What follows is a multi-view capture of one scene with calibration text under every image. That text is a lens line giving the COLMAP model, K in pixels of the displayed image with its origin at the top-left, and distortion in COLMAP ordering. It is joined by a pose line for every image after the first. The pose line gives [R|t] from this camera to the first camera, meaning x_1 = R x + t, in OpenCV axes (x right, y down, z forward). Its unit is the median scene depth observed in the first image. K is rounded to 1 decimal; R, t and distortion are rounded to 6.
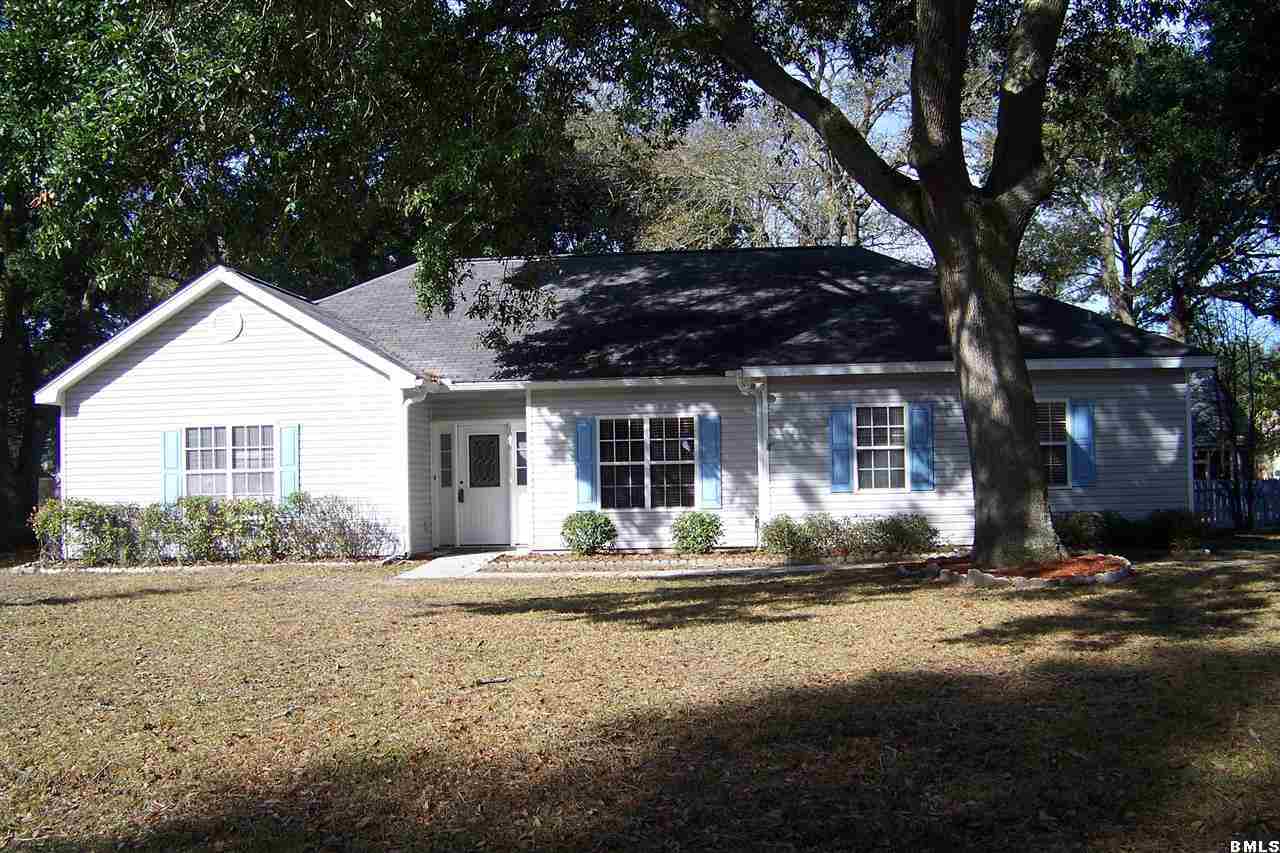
lens RADIAL K [[1383.7, 0, 640.0], [0, 1383.7, 426.5], [0, 0, 1]] dist [-0.172102, 0.044616]
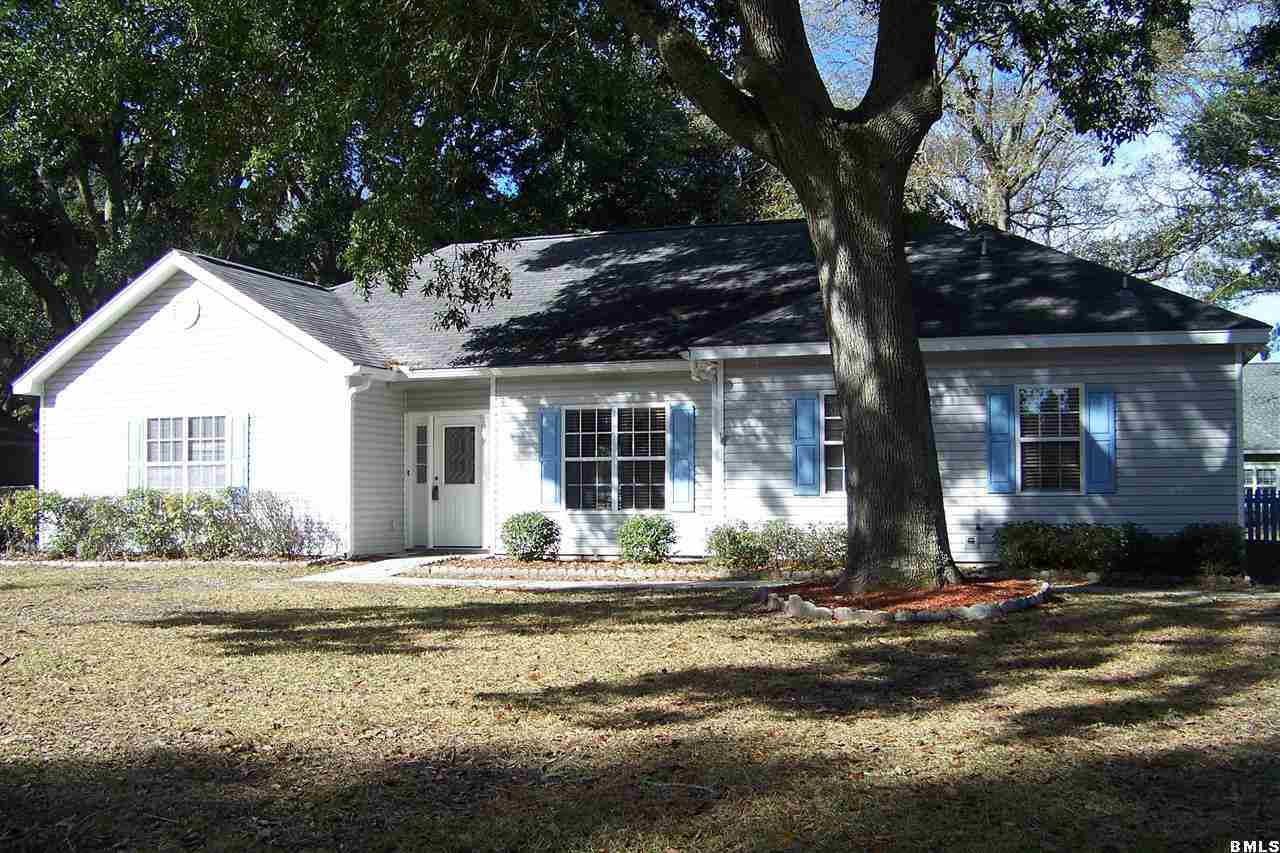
lens RADIAL K [[1367.8, 0, 640.0], [0, 1367.8, 426.5], [0, 0, 1]] dist [-0.180107, 0.153033]
pose [[0.972698, 0.003427, -0.232050, 0.227109], [-0.003747, 0.999993, -0.000936, 0.006263], [0.232045, 0.001780, 0.972703, 0.151252]]
